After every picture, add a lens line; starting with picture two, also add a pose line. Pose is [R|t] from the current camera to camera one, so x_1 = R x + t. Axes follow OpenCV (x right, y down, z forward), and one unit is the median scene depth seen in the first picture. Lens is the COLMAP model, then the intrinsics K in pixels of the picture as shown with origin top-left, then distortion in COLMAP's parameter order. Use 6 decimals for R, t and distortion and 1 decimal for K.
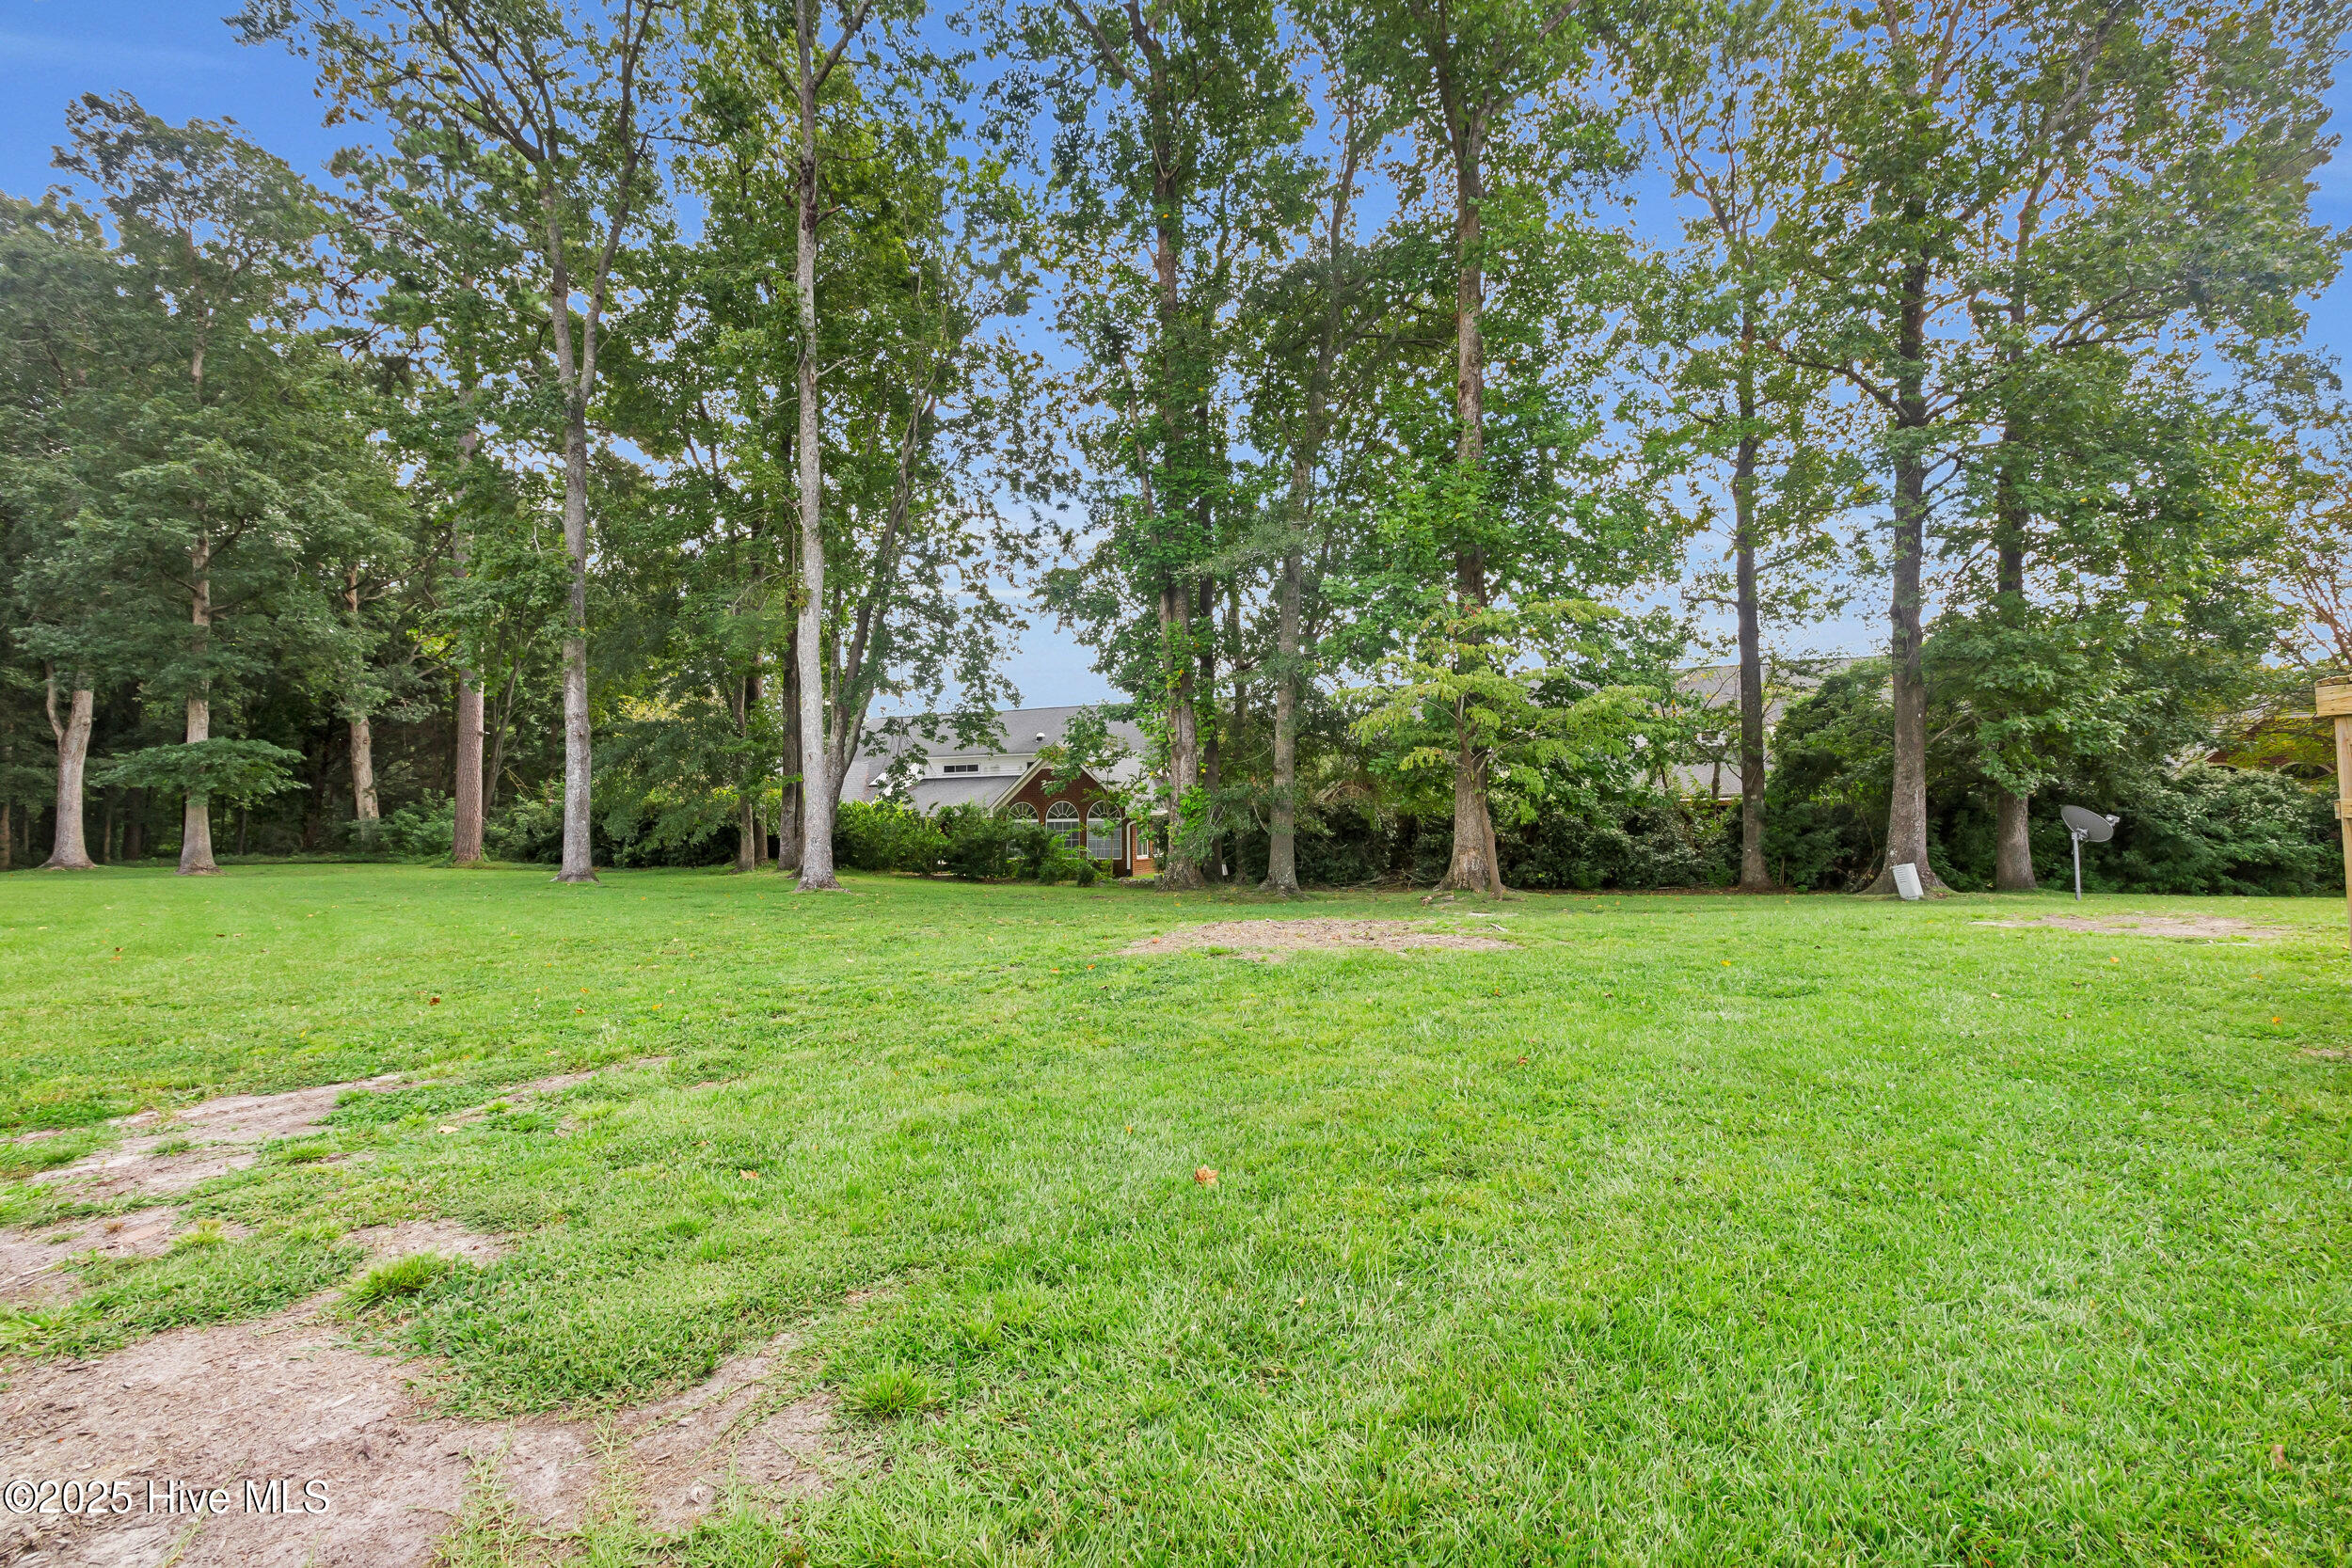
lens RADIAL K [[1116.4, 0, 1176.0], [0, 1116.4, 784.0], [0, 0, 1]] dist [-0.000784, -0.000397]
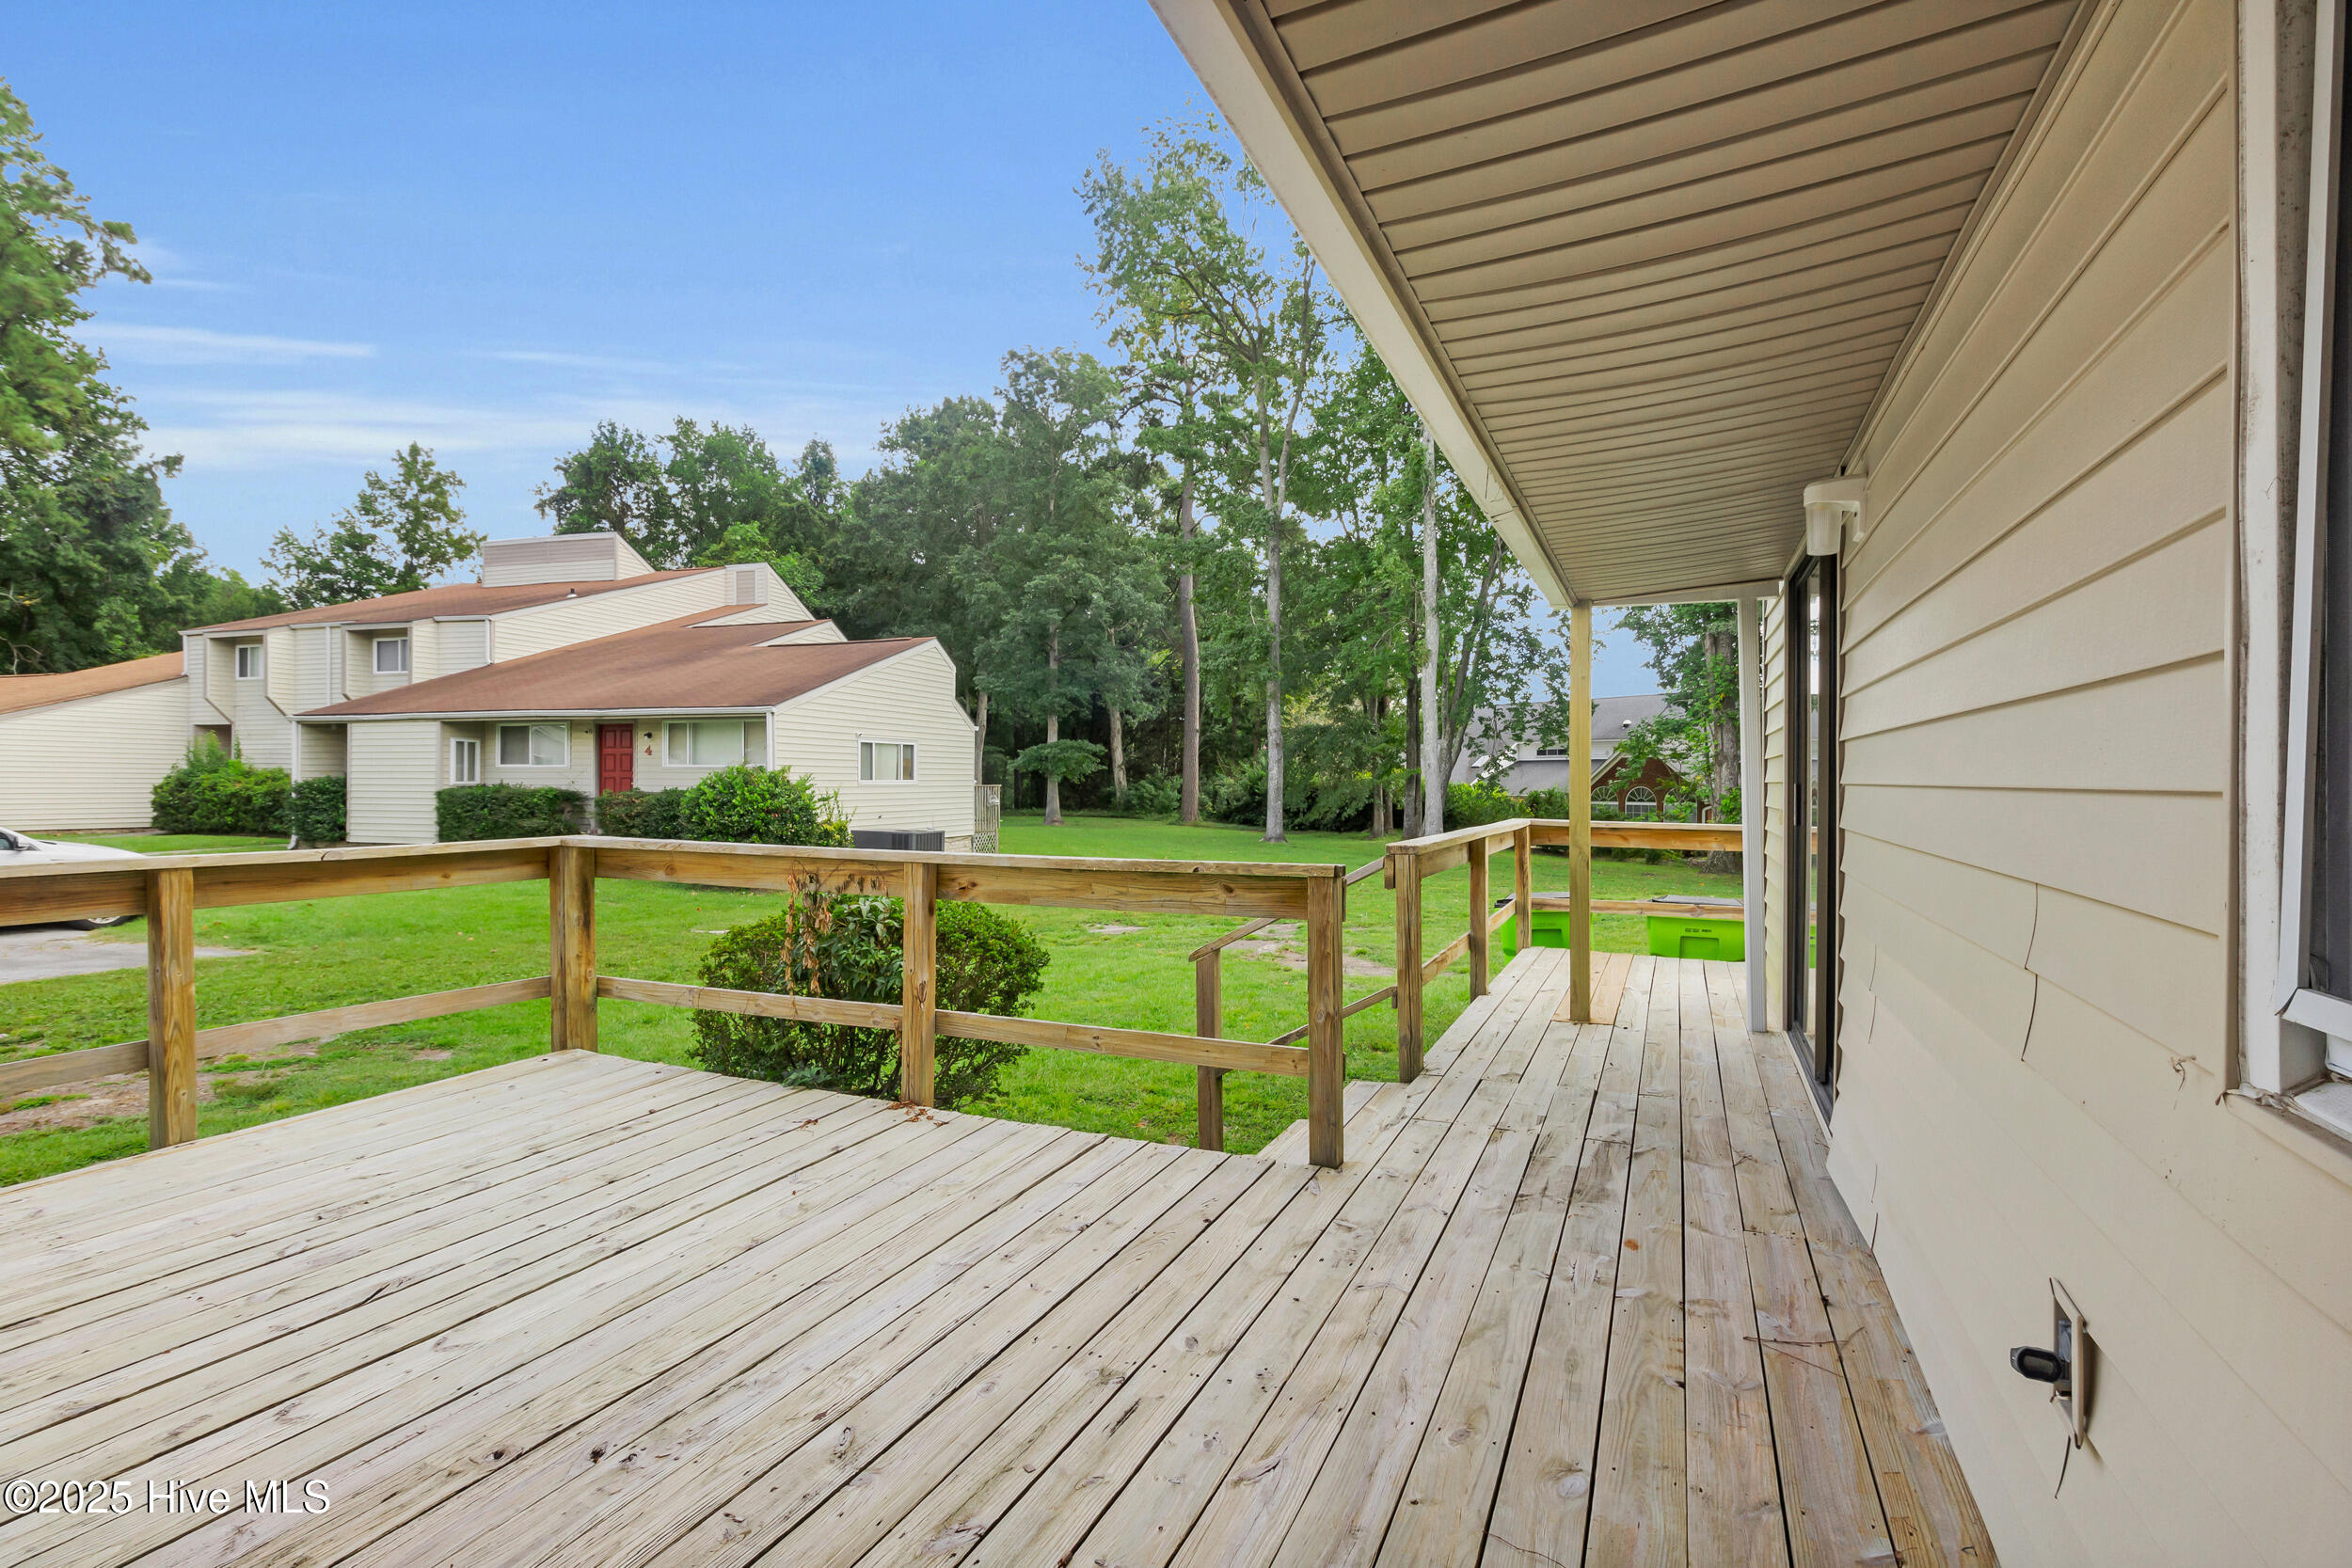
lens RADIAL K [[1116.4, 0, 1176.0], [0, 1116.4, 784.0], [0, 0, 1]] dist [-0.000784, -0.000397]
pose [[0.862918, 0.022607, -0.504838, 0.085894], [-0.005387, 0.999354, 0.035544, -0.034726], [0.505315, -0.027952, 0.862482, -0.293897]]
